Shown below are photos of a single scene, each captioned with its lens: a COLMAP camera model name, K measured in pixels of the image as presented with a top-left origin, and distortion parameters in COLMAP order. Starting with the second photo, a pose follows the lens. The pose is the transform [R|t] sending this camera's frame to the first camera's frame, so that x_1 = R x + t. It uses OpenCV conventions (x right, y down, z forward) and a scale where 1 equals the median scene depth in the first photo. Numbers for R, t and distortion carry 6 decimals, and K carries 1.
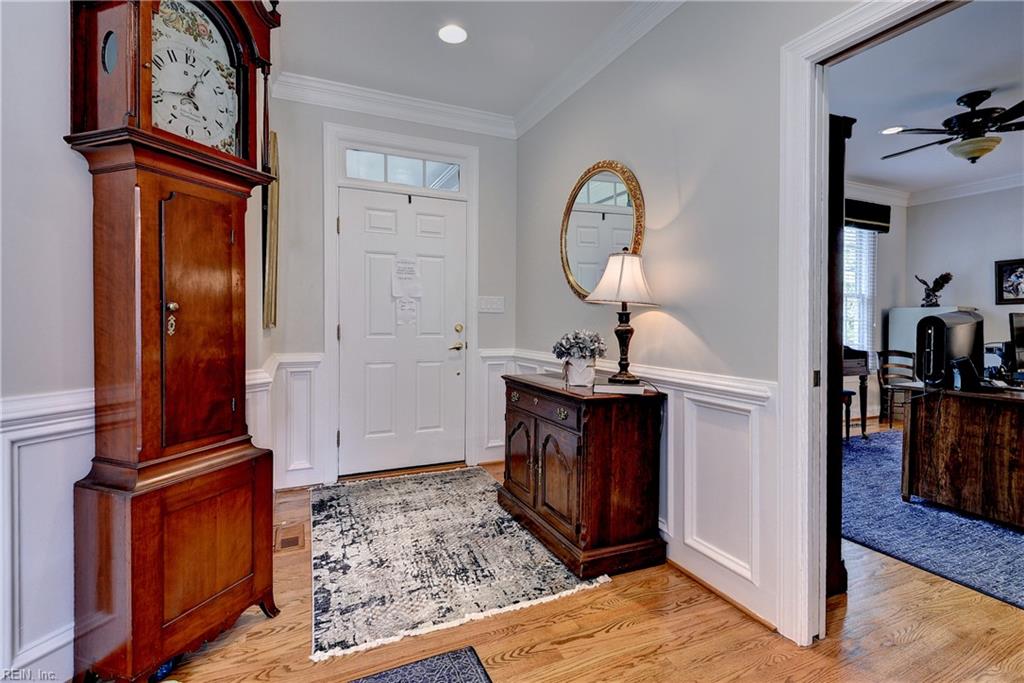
lens RADIAL K [[455.8, 0, 508.7], [0, 455.8, 321.6], [0, 0, 1]] dist [-0.002851, -0.000603]
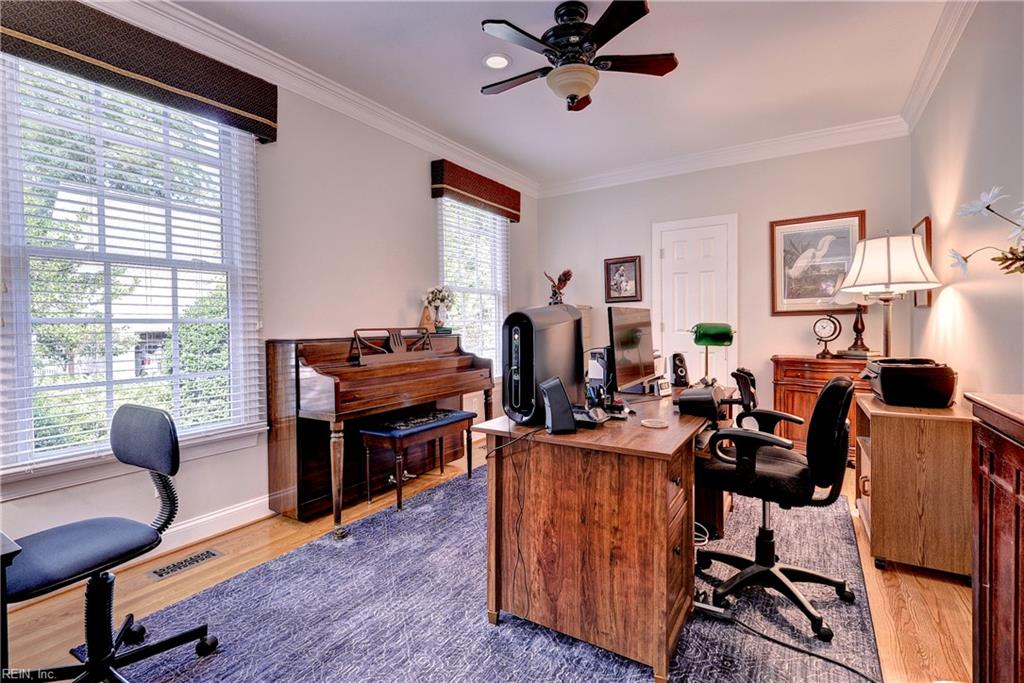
lens RADIAL K [[484.1, 0, 508.0], [0, 484.1, 315.7], [0, 0, 1]] dist [0.010487, -0.000610]
pose [[0.820255, -0.005256, 0.571974, 0.563727], [0.016195, 0.999770, -0.014038, 0.003085], [-0.571768, 0.020778, 0.820152, 0.488745]]
